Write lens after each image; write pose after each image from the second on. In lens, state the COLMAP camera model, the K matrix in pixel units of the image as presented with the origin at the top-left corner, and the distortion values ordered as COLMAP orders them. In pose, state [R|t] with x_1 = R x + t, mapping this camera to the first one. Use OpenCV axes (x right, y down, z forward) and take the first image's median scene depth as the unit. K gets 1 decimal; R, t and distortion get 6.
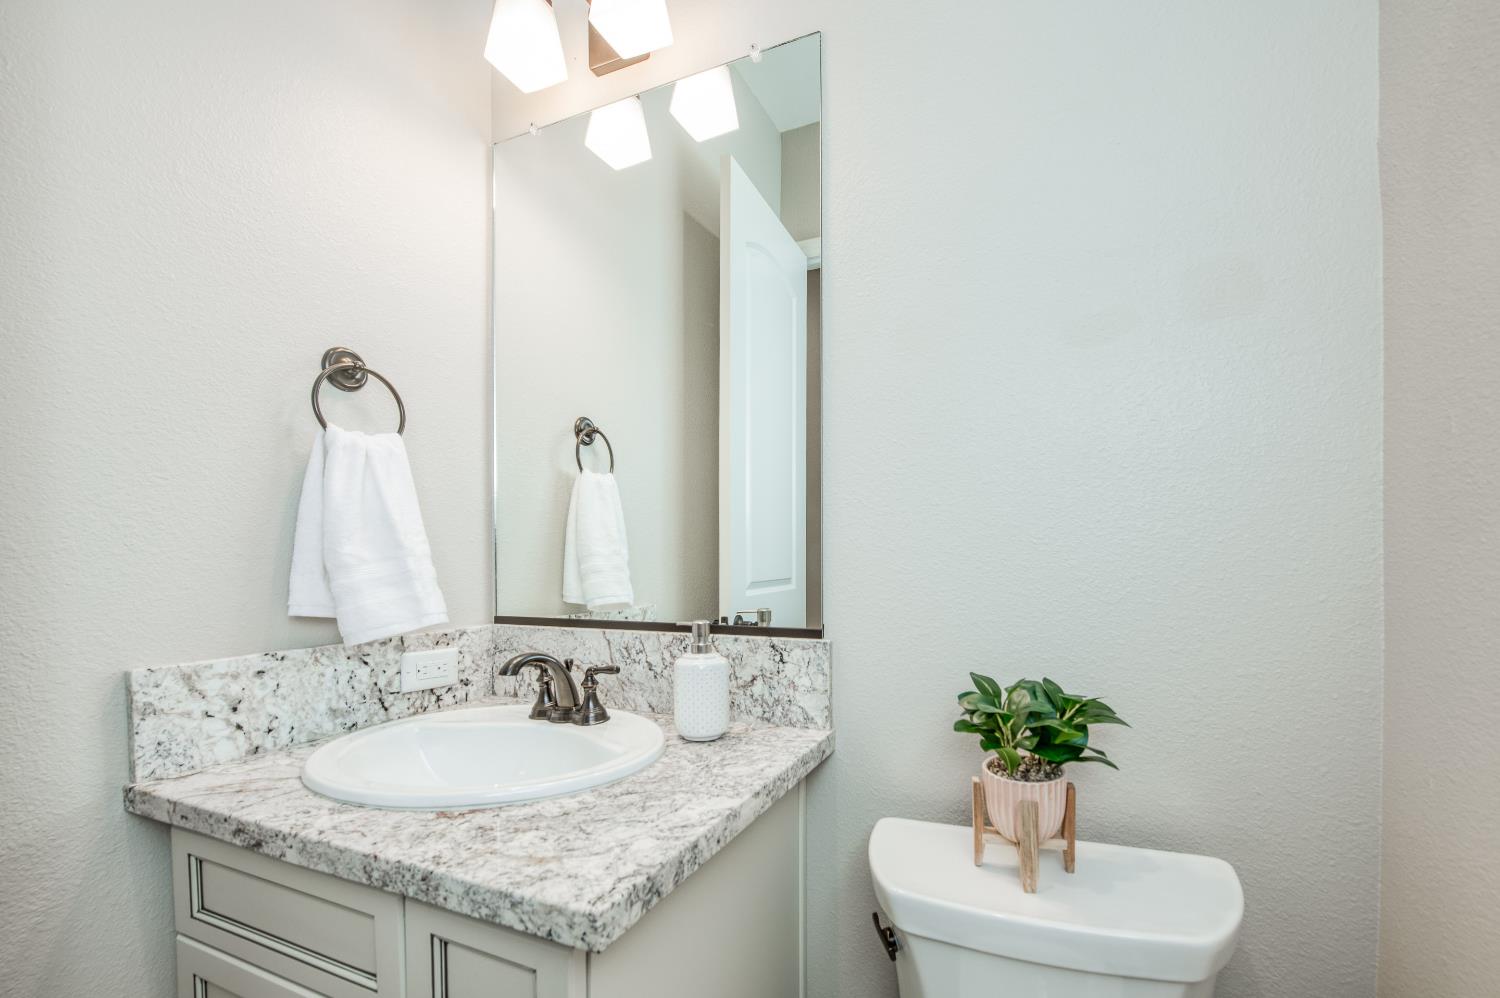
lens RADIAL K [[593.9, 0, 754.1], [0, 593.9, 497.3], [0, 0, 1]] dist [-0.006794, -0.000741]
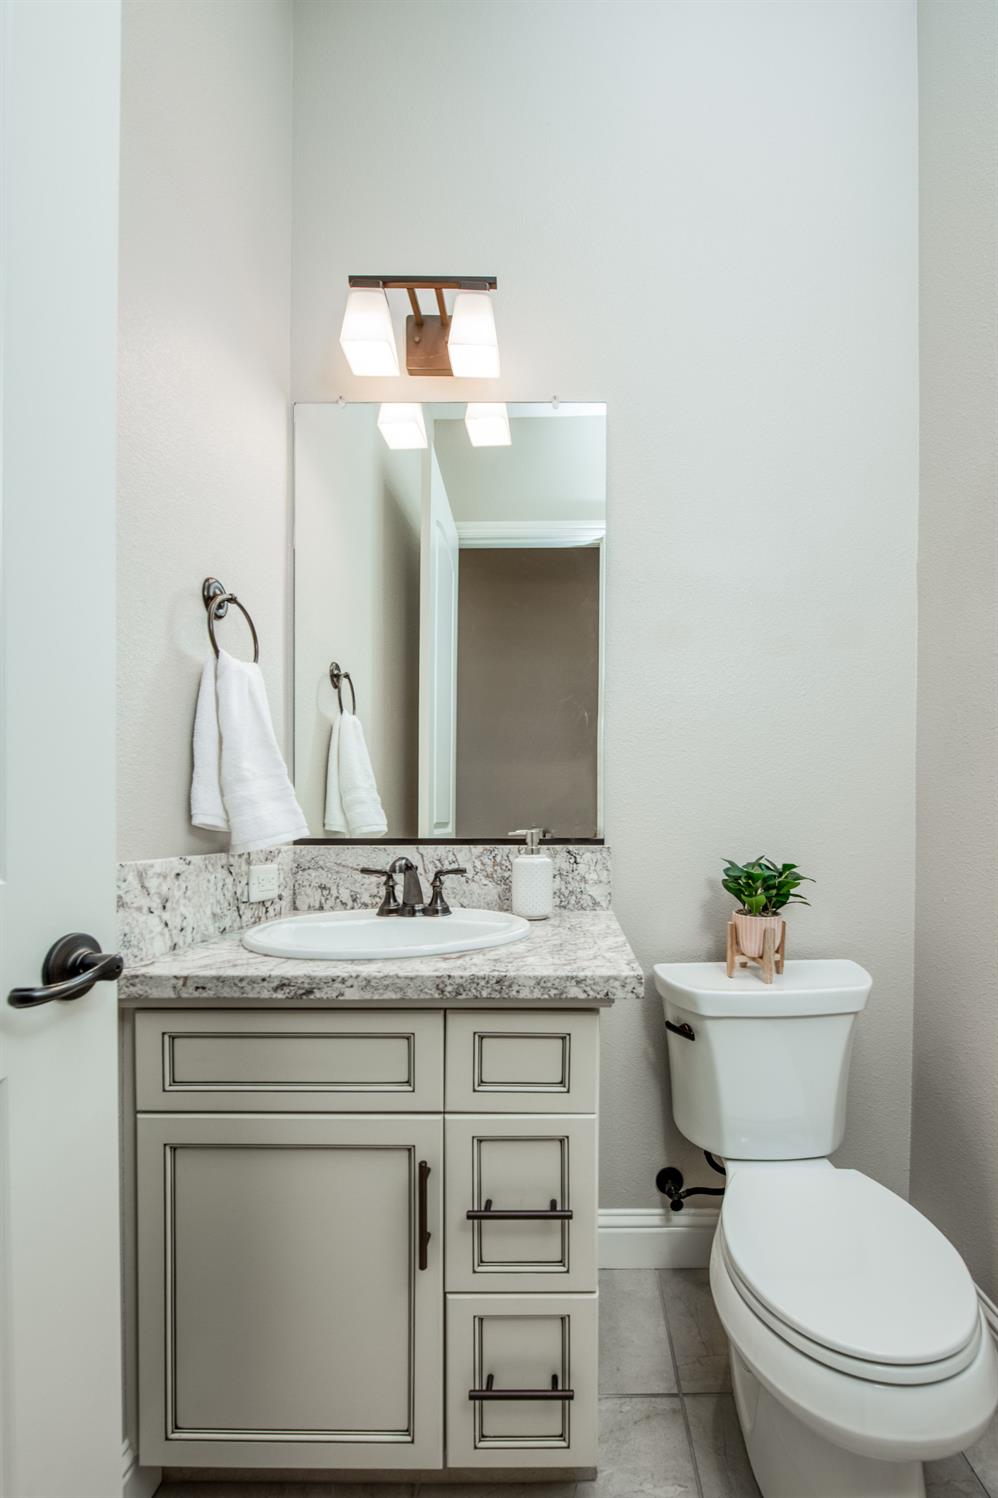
lens RADIAL K [[628.6, 0, 471.4], [0, 628.6, 747.1], [0, 0, 1]] dist [-0.005934, -0.001034]
pose [[0.926525, 0.054672, 0.372239, -0.778156], [-0.043398, 0.998312, -0.038606, 0.085810], [-0.373721, 0.019615, 0.927334, -0.261421]]
